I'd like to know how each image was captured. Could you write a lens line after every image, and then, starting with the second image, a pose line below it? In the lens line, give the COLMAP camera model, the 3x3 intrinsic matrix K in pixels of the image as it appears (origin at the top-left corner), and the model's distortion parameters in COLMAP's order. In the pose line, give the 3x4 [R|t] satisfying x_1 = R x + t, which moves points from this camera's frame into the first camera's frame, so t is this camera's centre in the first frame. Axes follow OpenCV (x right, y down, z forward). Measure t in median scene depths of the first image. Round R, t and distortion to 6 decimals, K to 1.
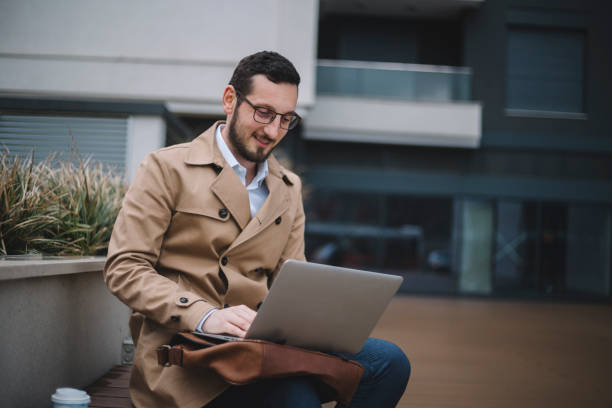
lens RADIAL K [[1433.1, 0, 306.0], [0, 1433.1, 204.0], [0, 0, 1]] dist [-0.032512, -0.049679]
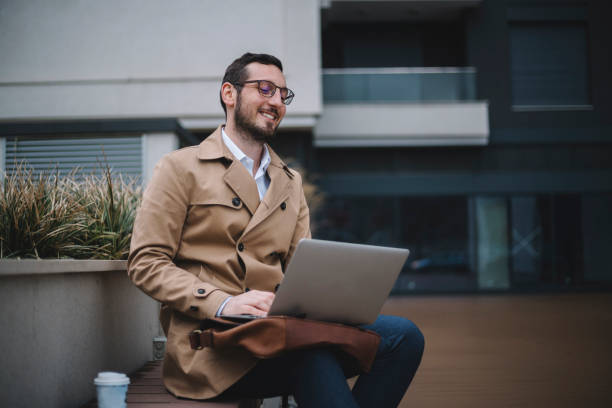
lens RADIAL K [[1689.4, 0, 306.0], [0, 1689.4, 204.0], [0, 0, 1]] dist [0.013589, -0.596157]
pose [[0.997990, -0.061533, -0.015163, 0.009906], [0.060965, 0.997510, -0.035469, 0.046635], [0.017308, 0.034474, 0.999256, -0.245174]]
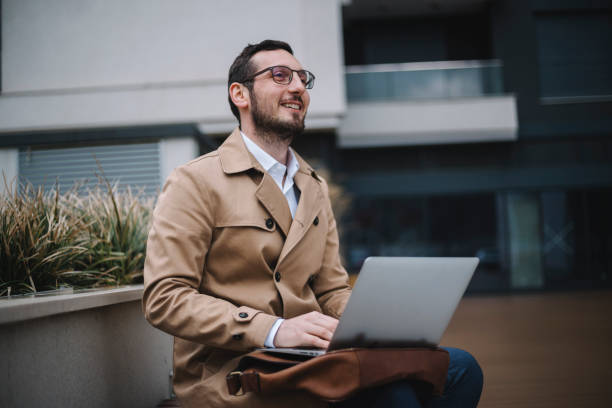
lens RADIAL K [[1222.0, 0, 306.0], [0, 1222.0, 204.0], [0, 0, 1]] dist [-0.016825, -0.124208]
pose [[0.995301, -0.093978, -0.023331, -0.010387], [0.093488, 0.995392, -0.021313, 0.011303], [0.025226, 0.019032, 0.999501, 0.201219]]
